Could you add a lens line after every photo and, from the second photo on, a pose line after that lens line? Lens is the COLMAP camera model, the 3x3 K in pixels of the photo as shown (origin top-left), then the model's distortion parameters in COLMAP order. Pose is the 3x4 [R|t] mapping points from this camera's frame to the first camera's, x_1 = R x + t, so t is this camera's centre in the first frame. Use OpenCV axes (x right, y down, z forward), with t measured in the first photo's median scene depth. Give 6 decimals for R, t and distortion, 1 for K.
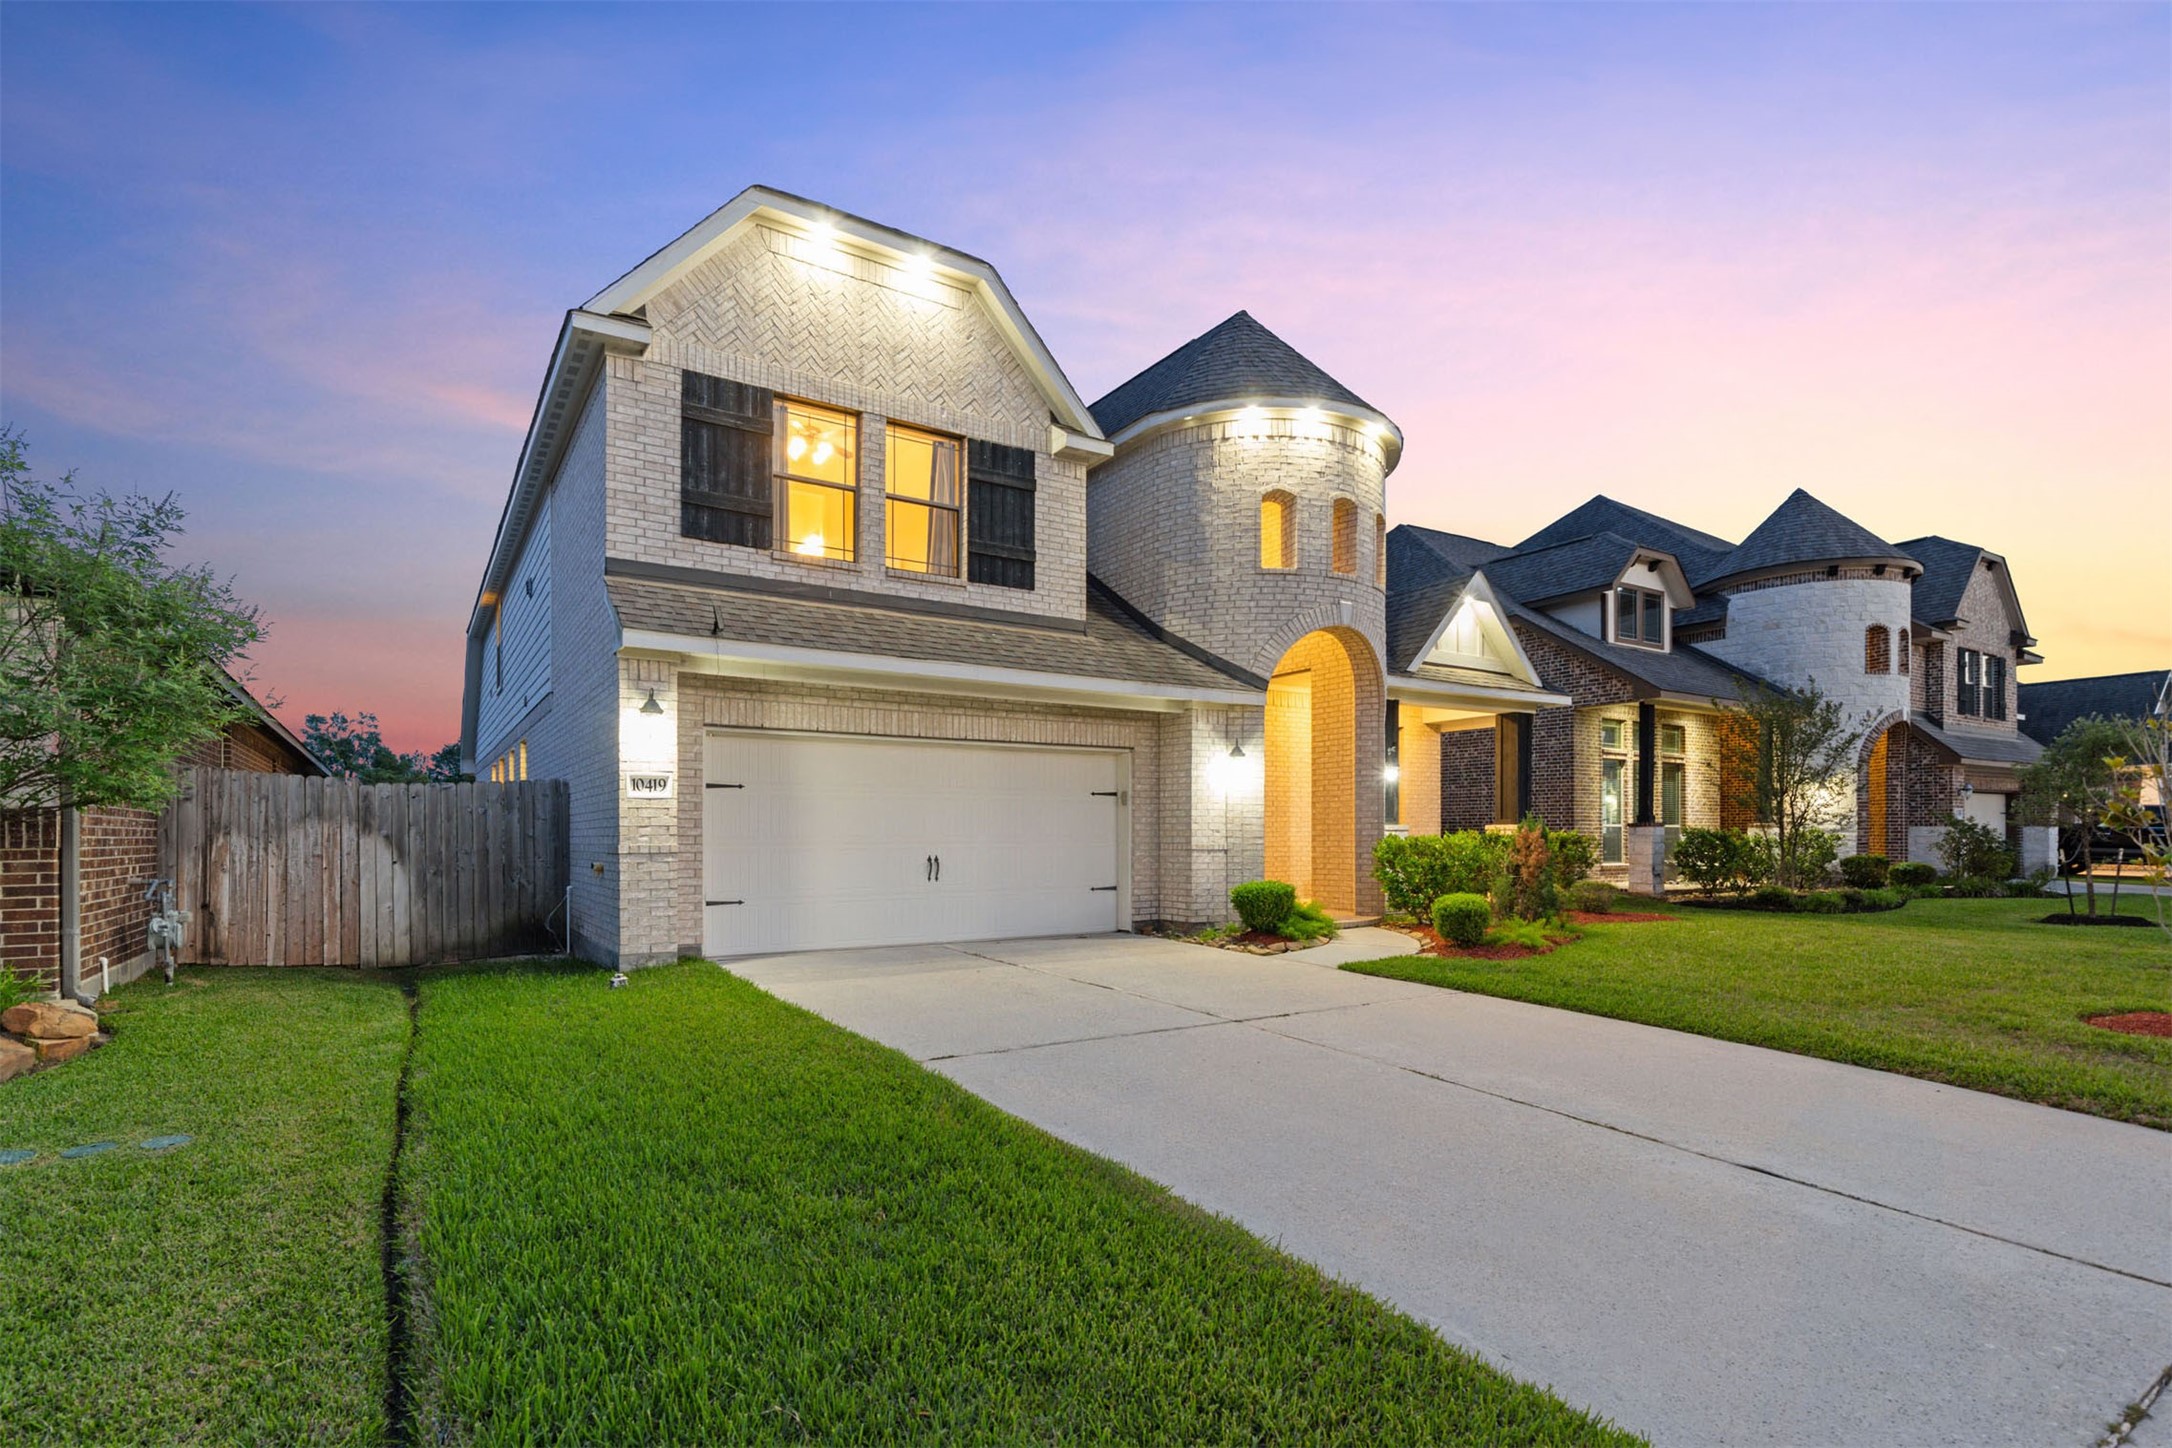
lens RADIAL K [[1017.8, 0, 1032.3], [0, 1017.8, 727.0], [0, 0, 1]] dist [0.000147, 0.000016]
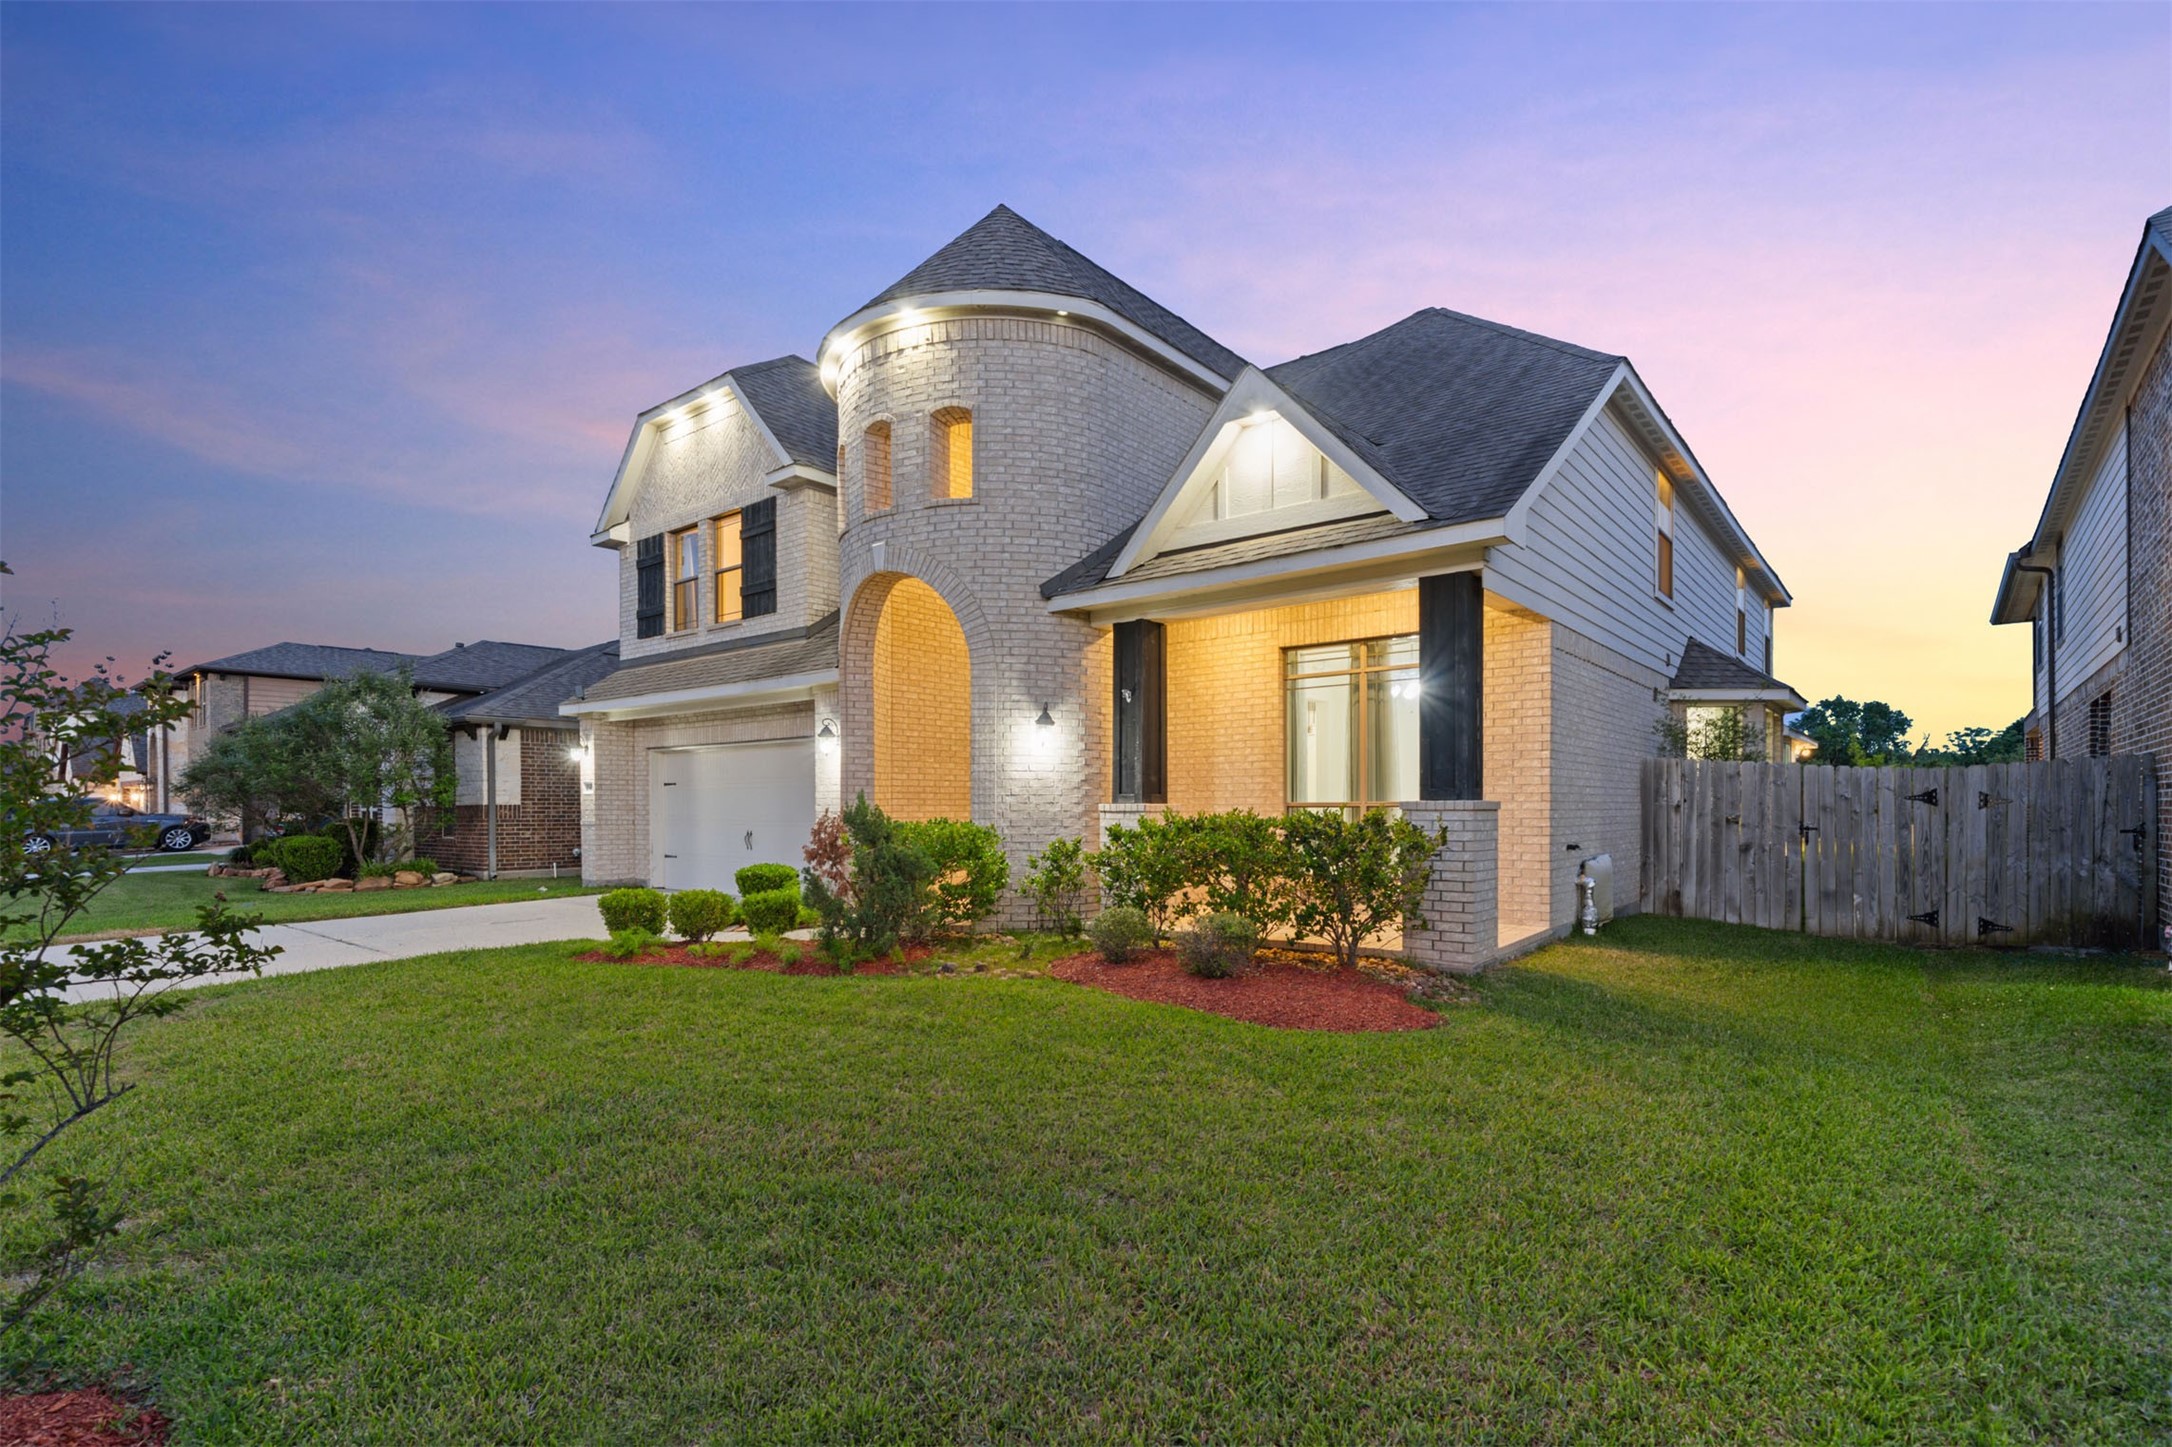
lens RADIAL K [[1017.8, 0, 1032.3], [0, 1017.8, 726.5], [0, 0, 1]] dist [0.000147, 0.000016]
pose [[0.291713, -0.077794, -0.953337, 1.220250], [0.091730, 0.994369, -0.053074, 0.091284], [0.952097, -0.071967, 0.297206, 0.918046]]
